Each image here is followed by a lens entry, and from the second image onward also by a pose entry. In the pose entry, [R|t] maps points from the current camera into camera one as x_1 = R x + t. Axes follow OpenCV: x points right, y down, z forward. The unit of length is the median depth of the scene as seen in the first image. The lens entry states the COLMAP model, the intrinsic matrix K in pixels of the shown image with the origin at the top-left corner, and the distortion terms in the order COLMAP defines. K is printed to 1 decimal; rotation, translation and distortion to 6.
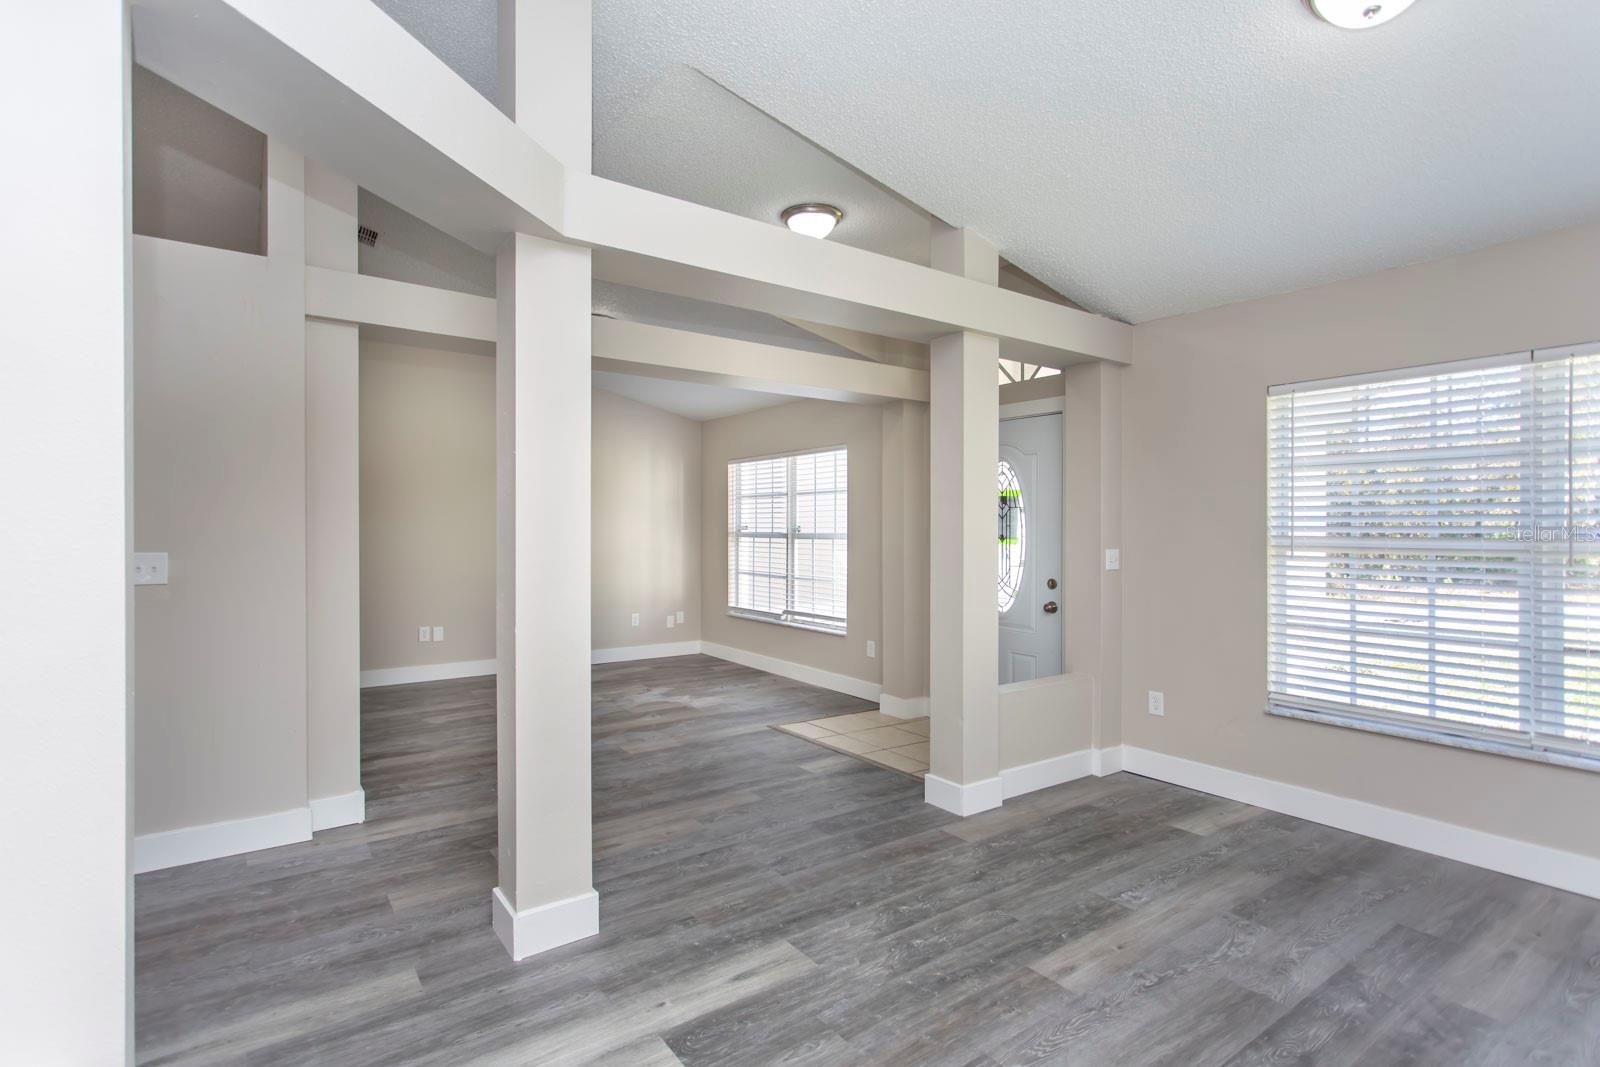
lens RADIAL K [[779.2, 0, 796.1], [0, 779.2, 524.6], [0, 0, 1]] dist [0.002259, 0.000498]
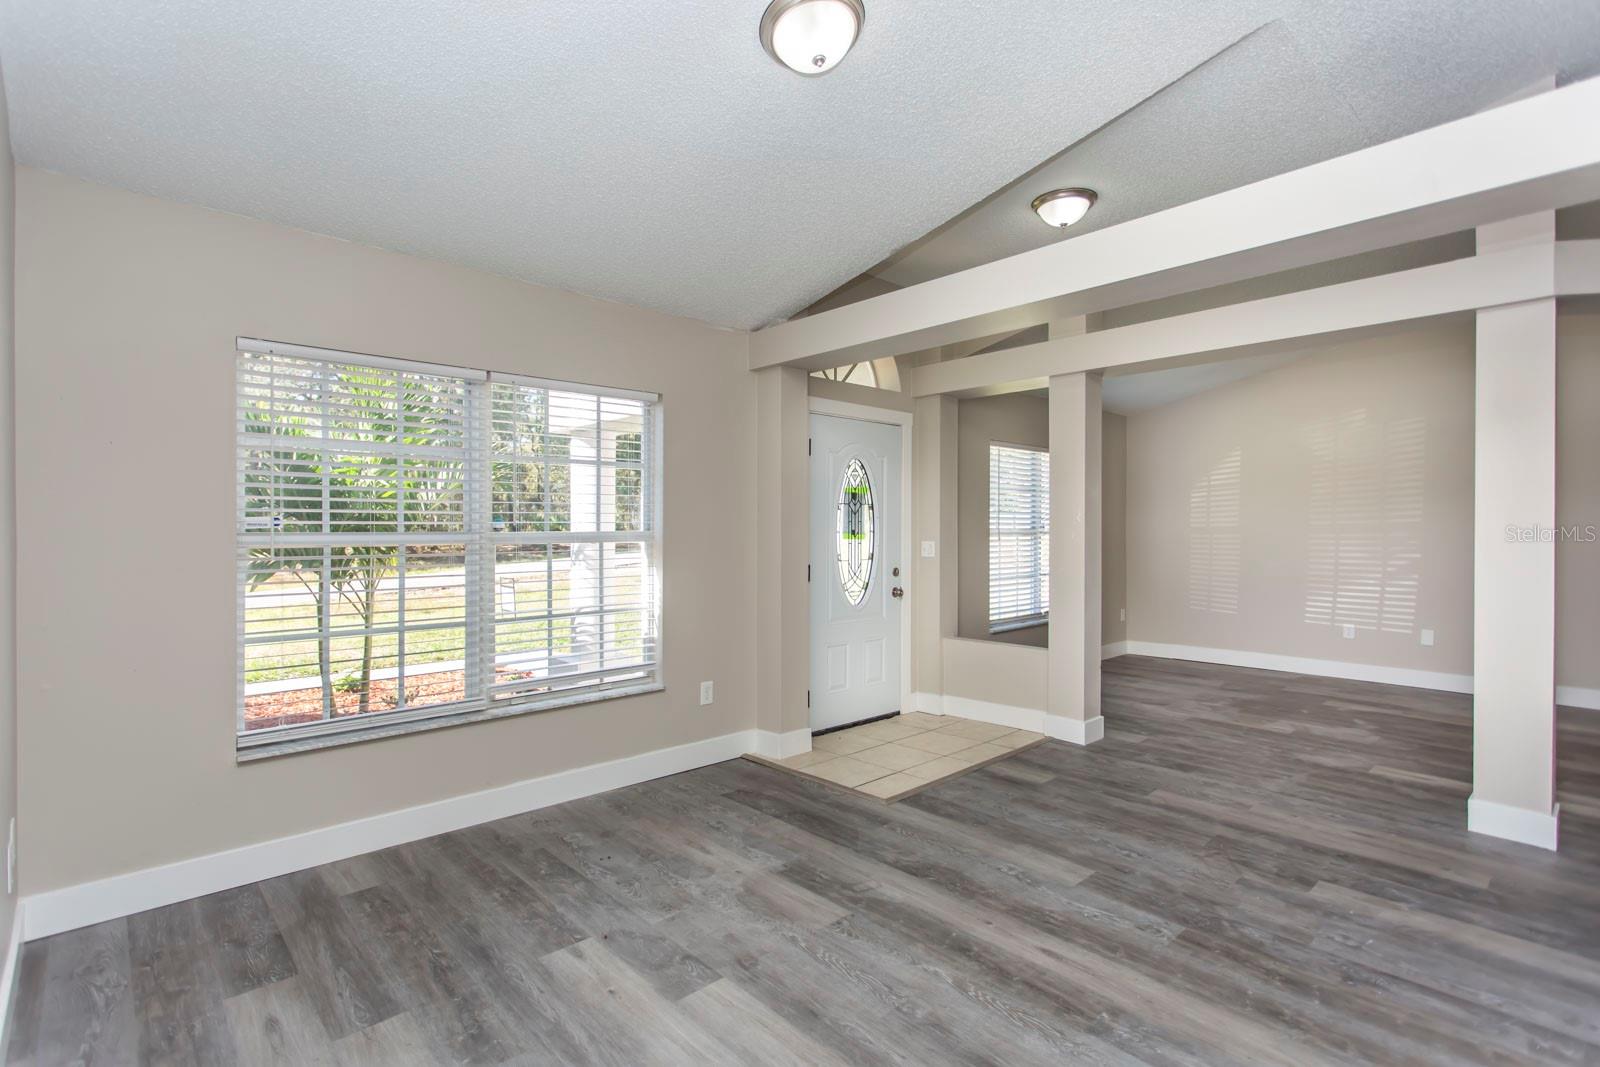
lens RADIAL K [[755.8, 0, 826.9], [0, 755.8, 530.5], [0, 0, 1]] dist [0.002752, 0.000612]
pose [[-0.135272, -0.010623, 0.990752, -1.033692], [-0.006128, 0.999932, 0.009884, 0.005539], [-0.990790, -0.004734, -0.135328, 1.683247]]
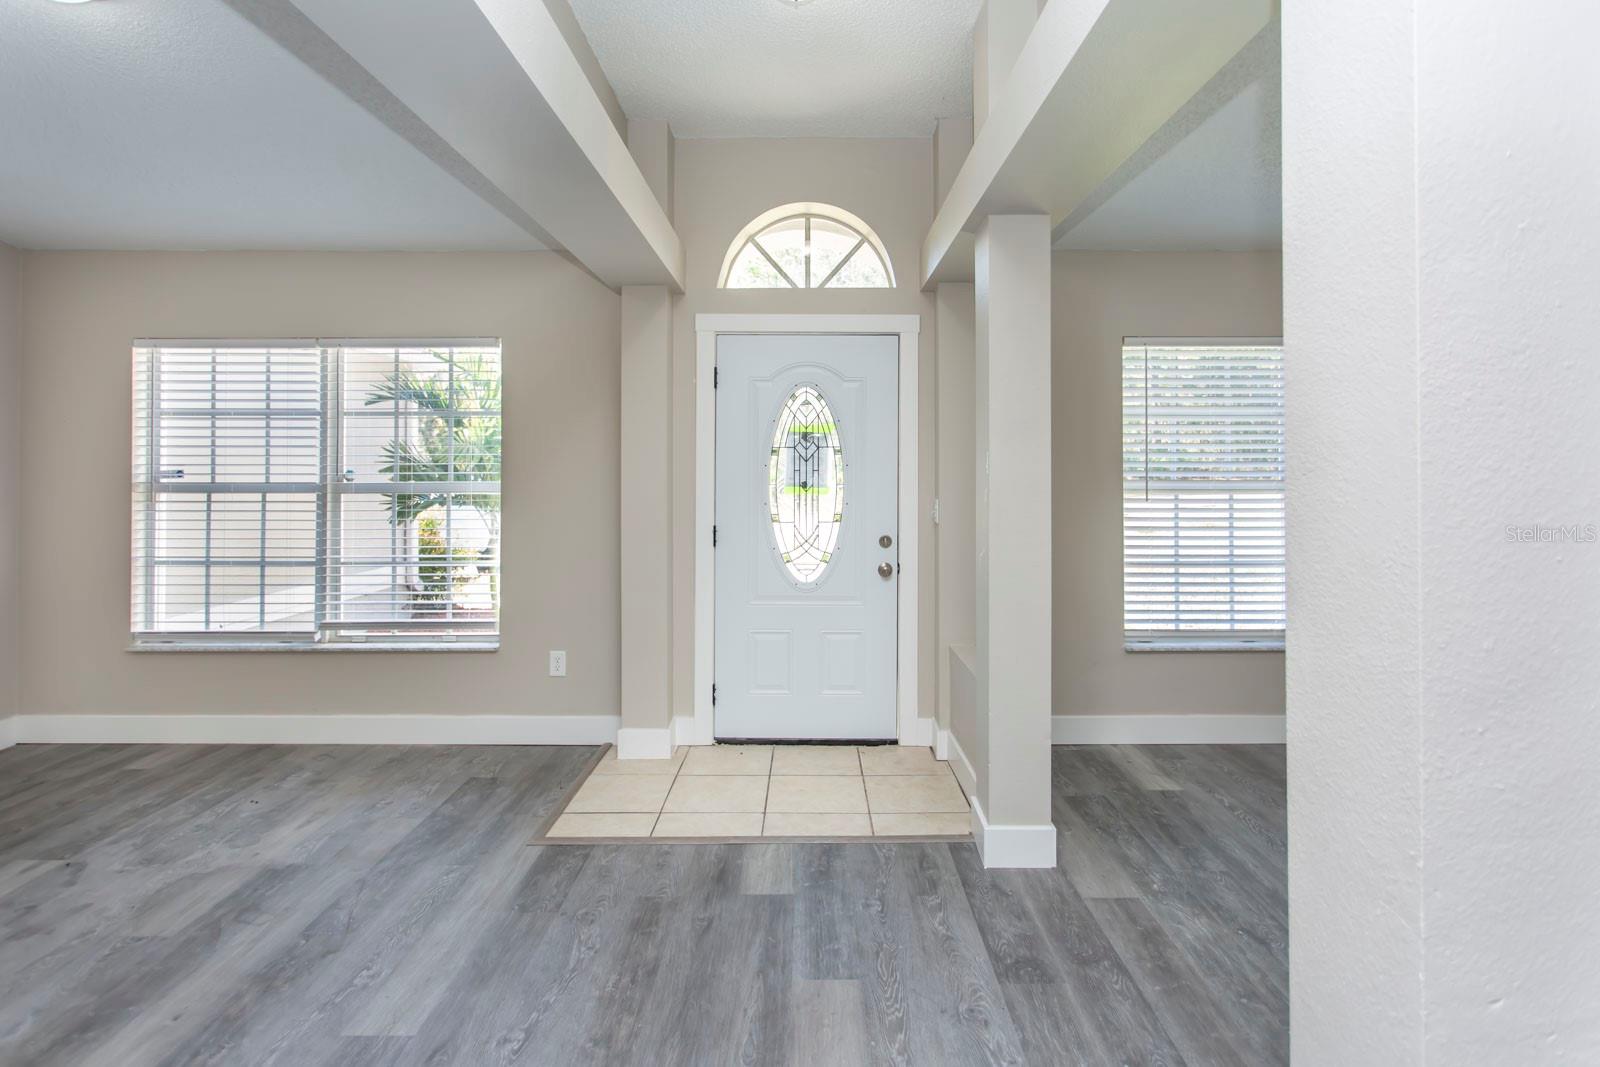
lens RADIAL K [[827.0, 0, 816.3], [0, 827.0, 458.6], [0, 0, 1]] dist [0.001589, -0.000233]
pose [[0.584583, 0.005355, 0.811316, -0.566101], [-0.001311, 0.999983, -0.005656, -0.008081], [-0.811333, 0.002243, 0.584580, 0.737595]]
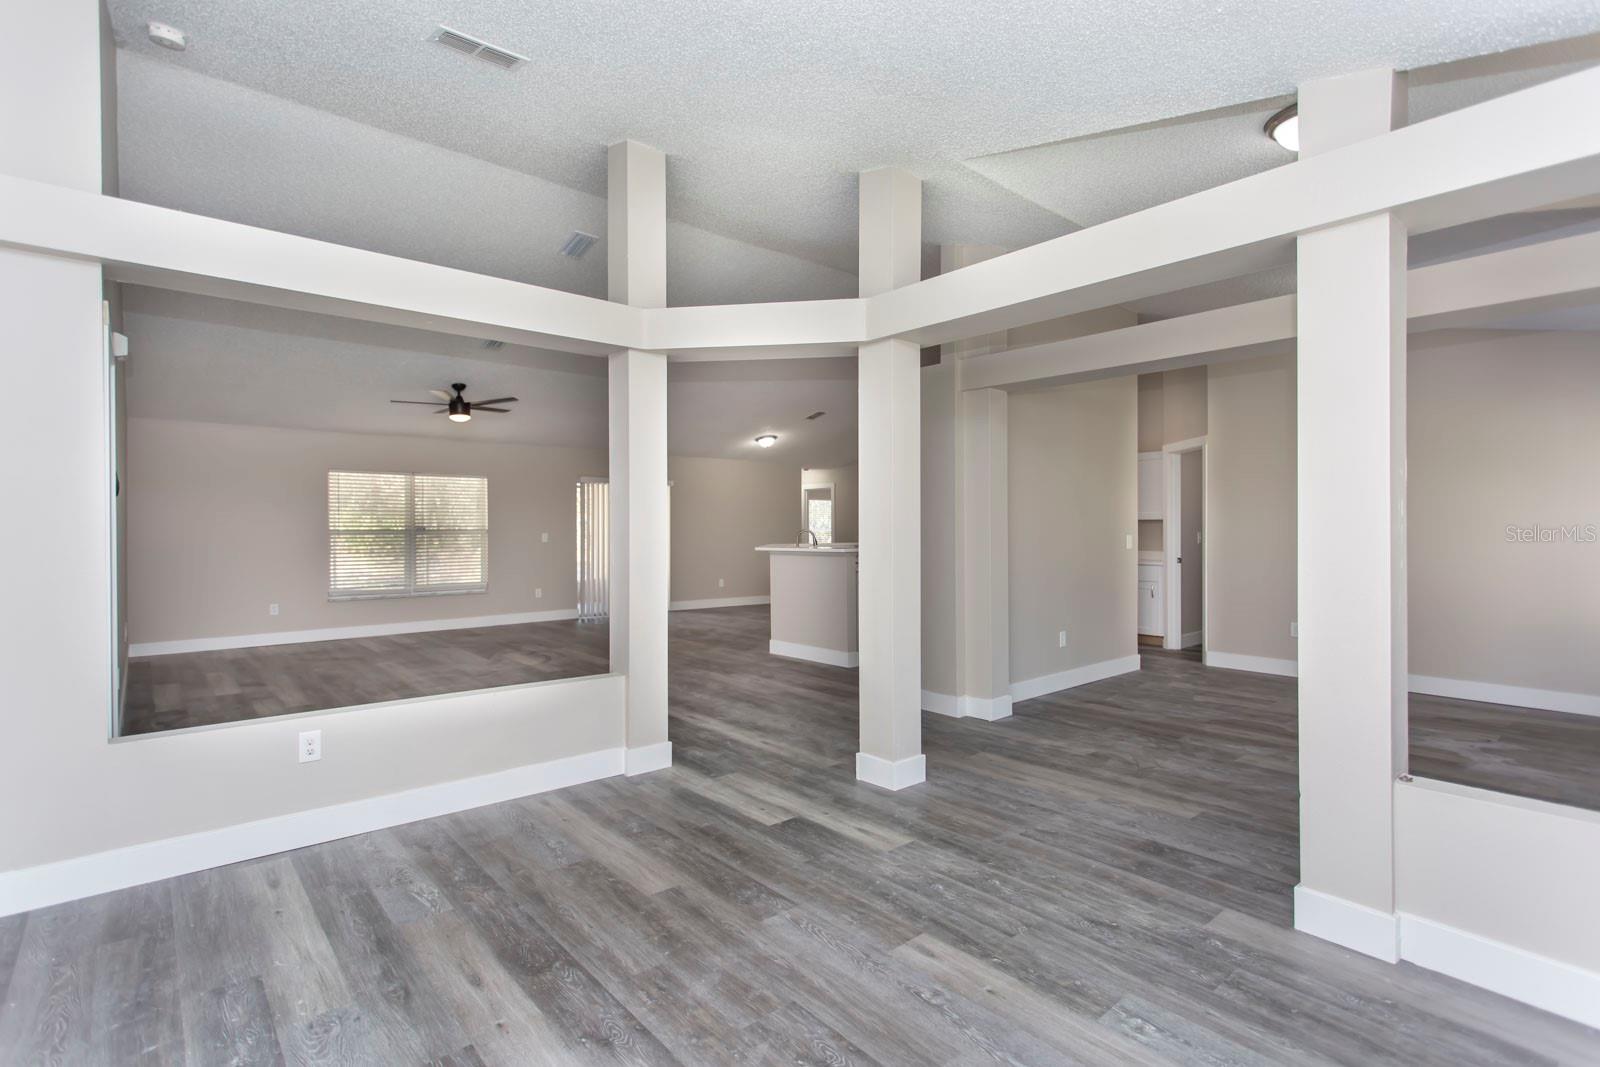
lens RADIAL K [[779.2, 0, 796.1], [0, 779.2, 524.6], [0, 0, 1]] dist [0.002259, 0.000498]
pose [[0.074290, -0.006865, -0.997213, 0.915012], [0.009214, 0.999938, -0.006198, 0.004396], [0.997194, -0.008727, 0.074348, 0.502057]]
